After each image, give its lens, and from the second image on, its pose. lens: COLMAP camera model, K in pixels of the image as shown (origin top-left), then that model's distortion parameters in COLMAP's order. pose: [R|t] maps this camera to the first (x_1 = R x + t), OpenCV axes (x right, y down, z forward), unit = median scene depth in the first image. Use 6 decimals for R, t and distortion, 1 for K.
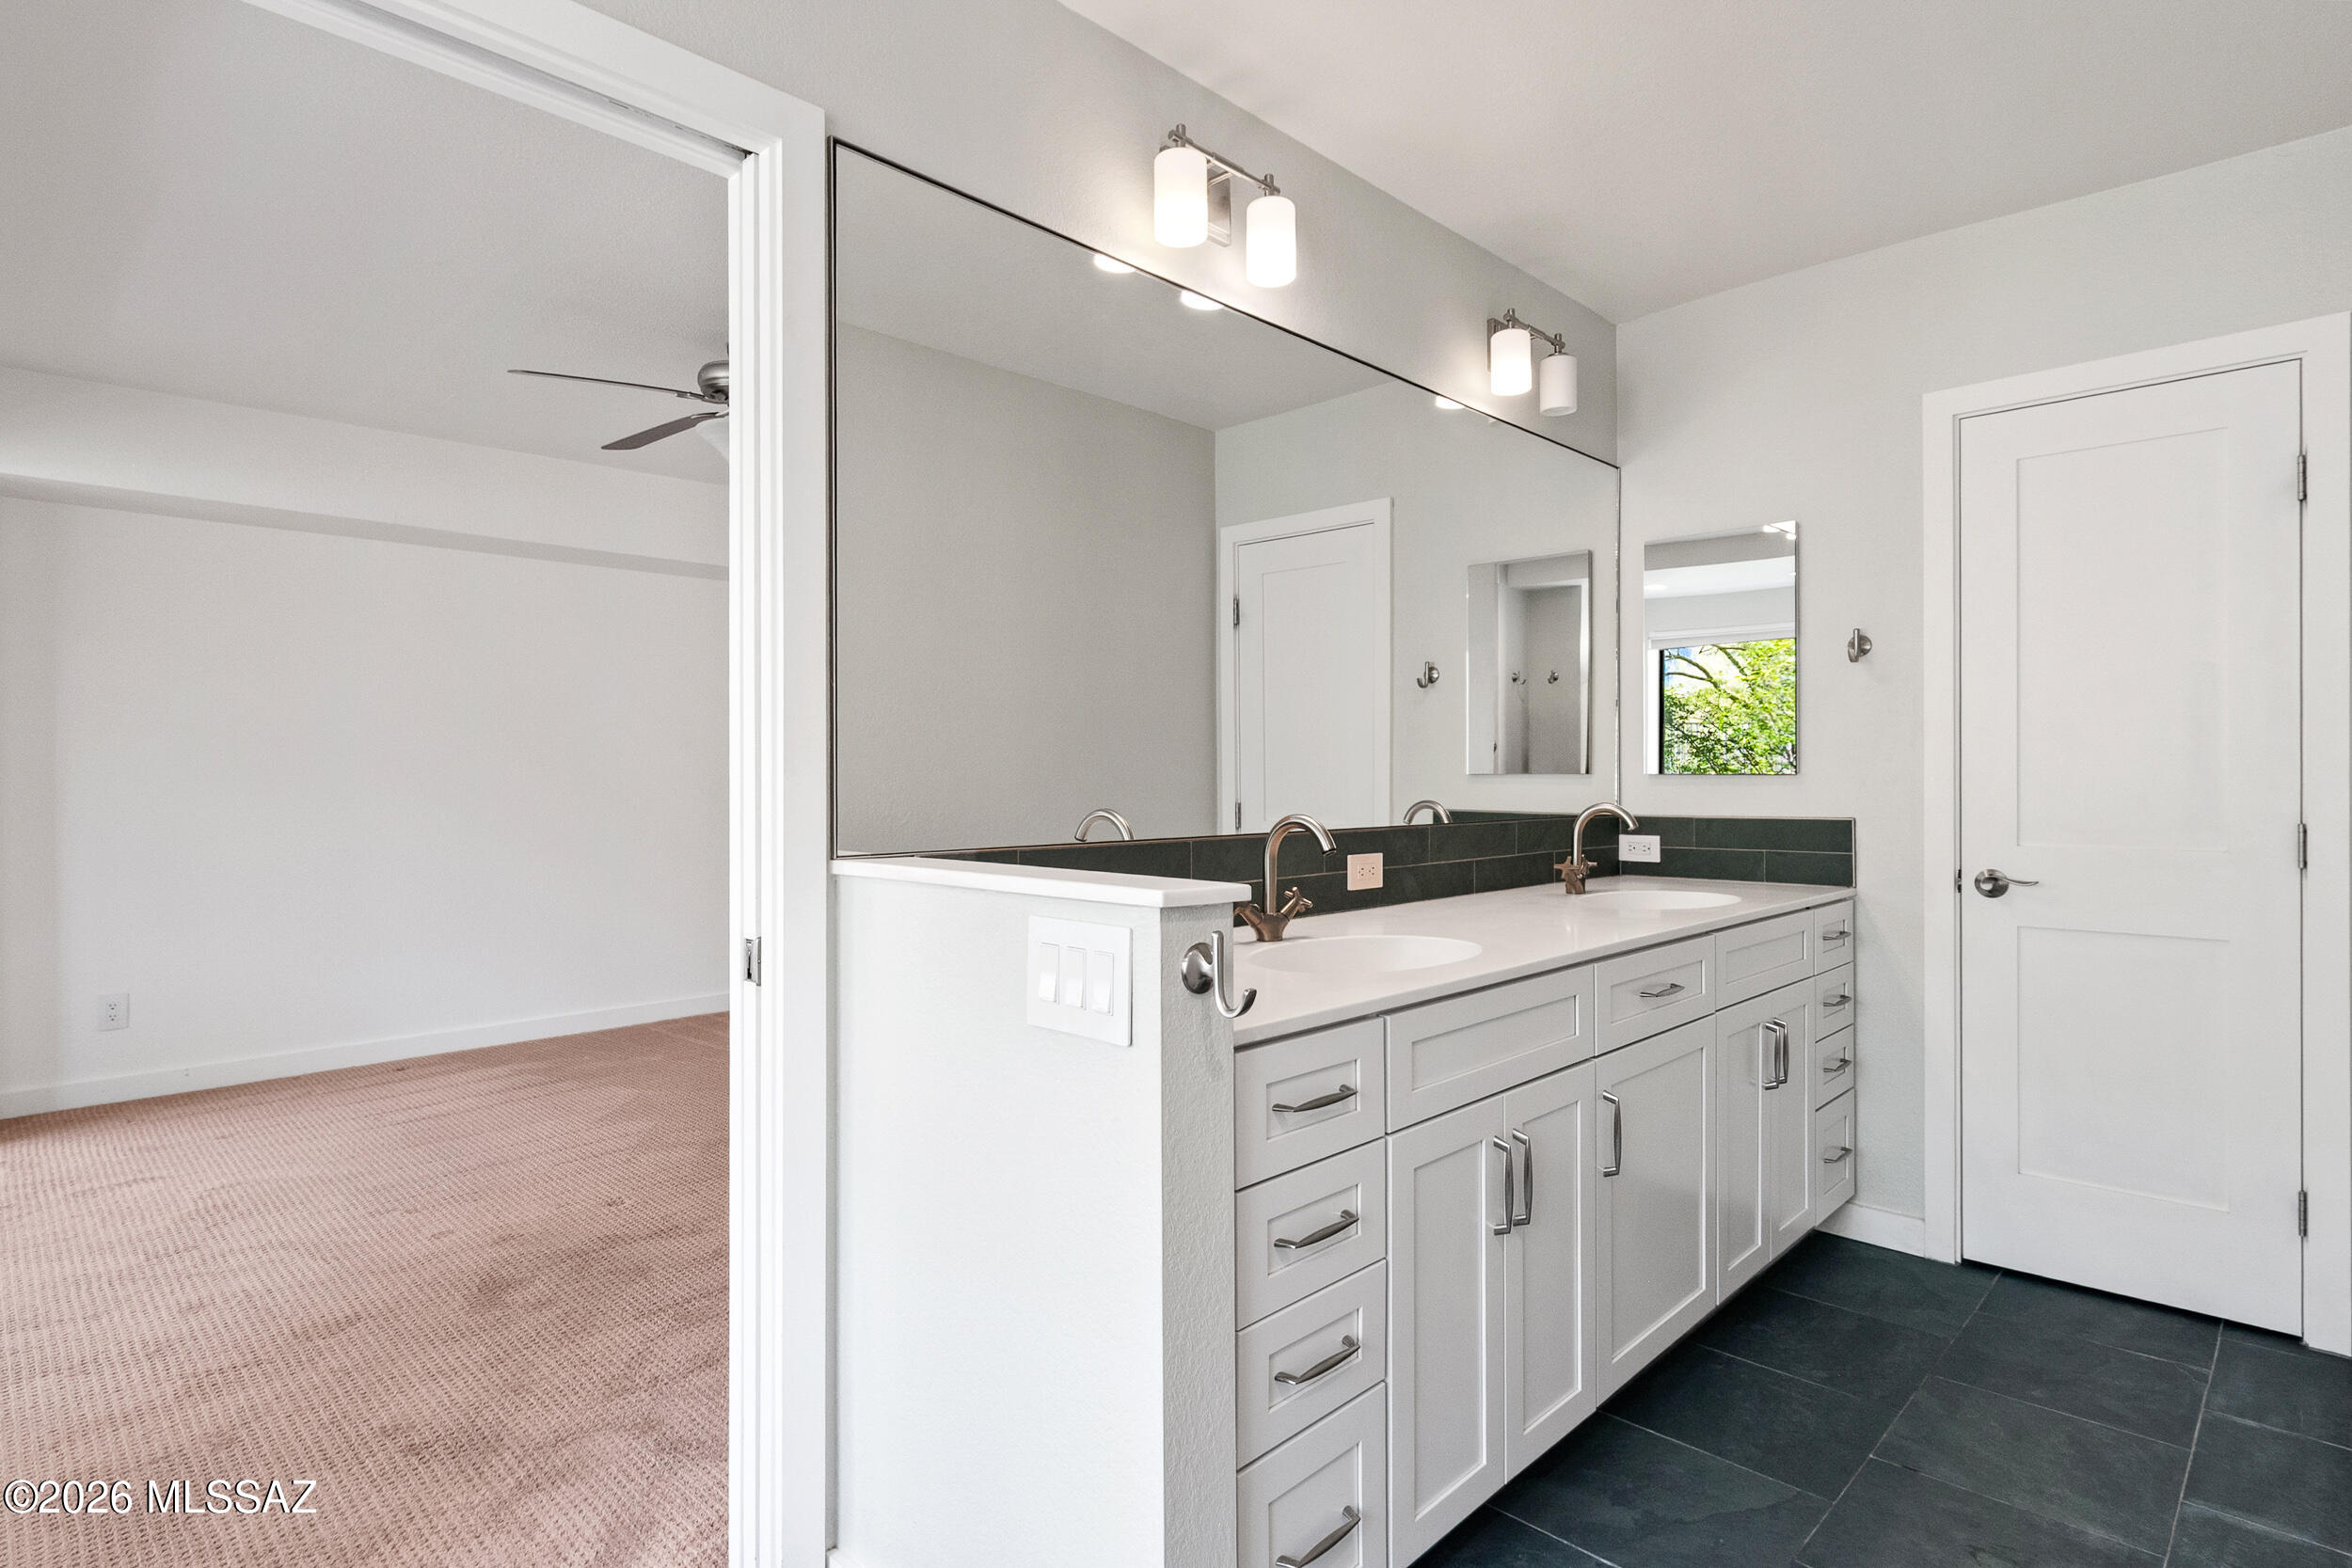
lens RADIAL K [[1187.5, 0, 1167.0], [0, 1187.5, 776.5], [0, 0, 1]] dist [0.003391, 0.000645]
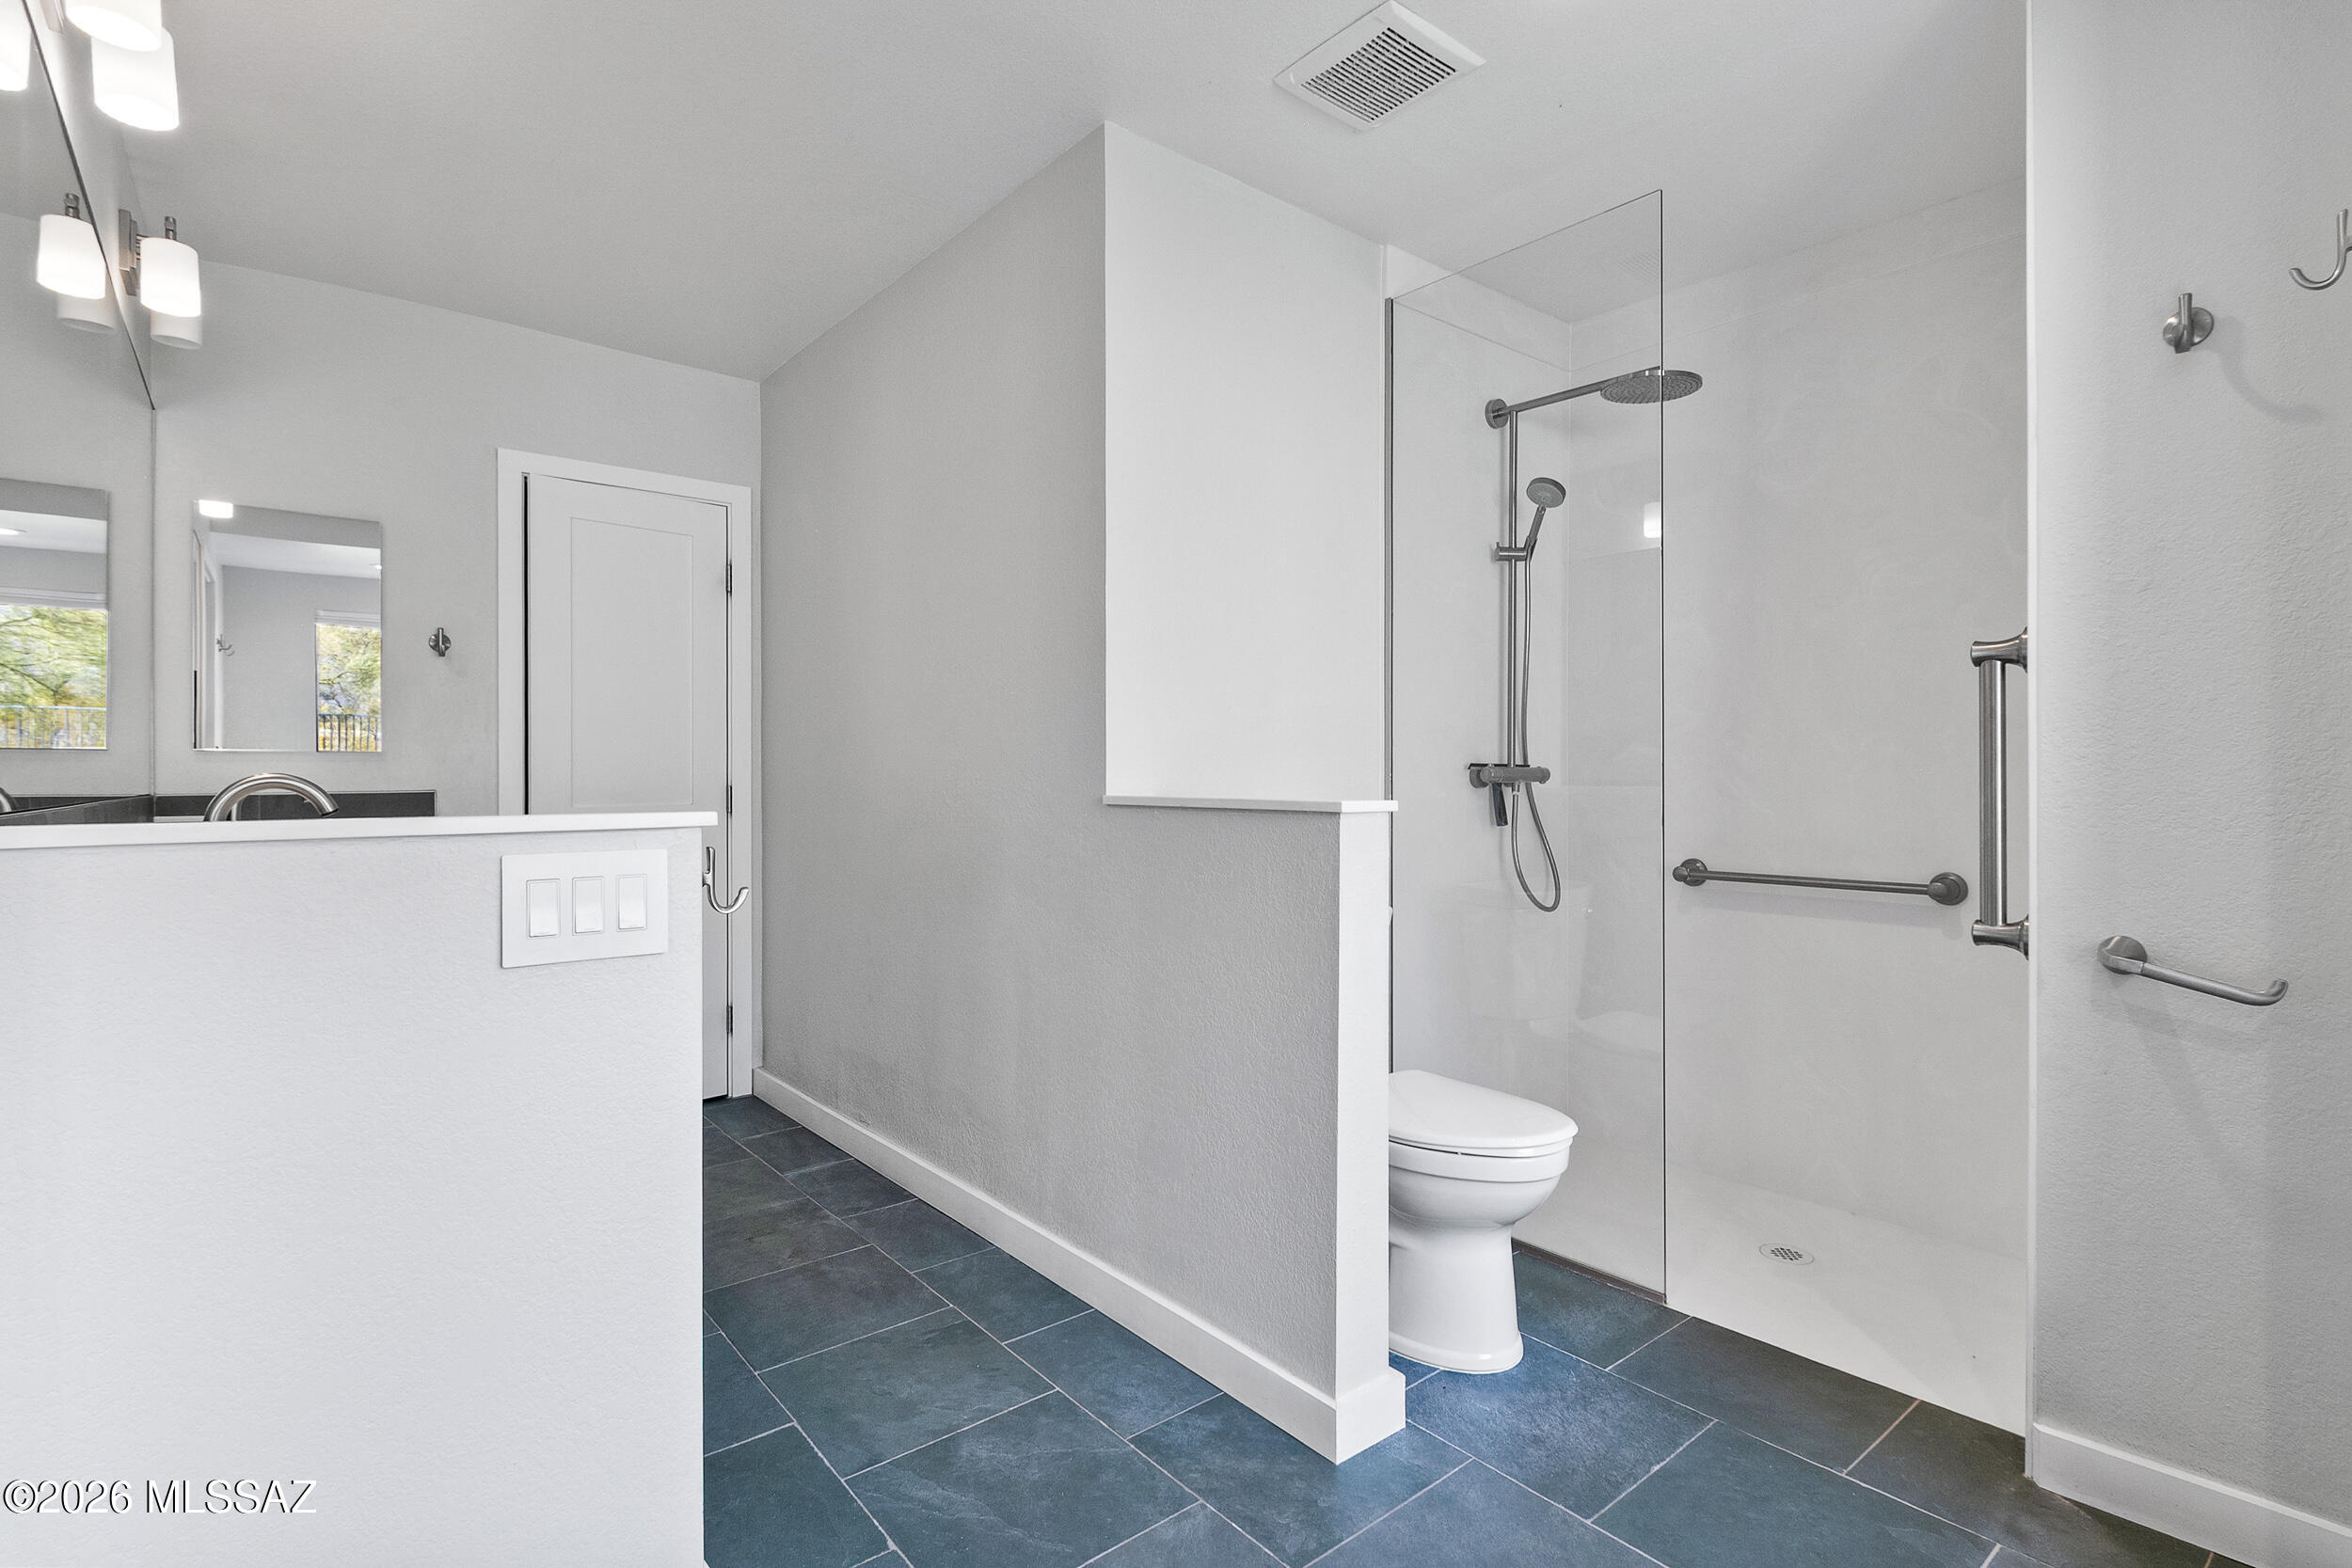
lens RADIAL K [[1123.6, 0, 1173.2], [0, 1123.6, 783.1], [0, 0, 1]] dist [-0.001937, -0.001225]
pose [[0.126473, -0.006506, 0.991949, -0.421875], [0.004969, 0.999970, 0.005925, 0.024558], [-0.991958, 0.004180, 0.126502, 0.151521]]
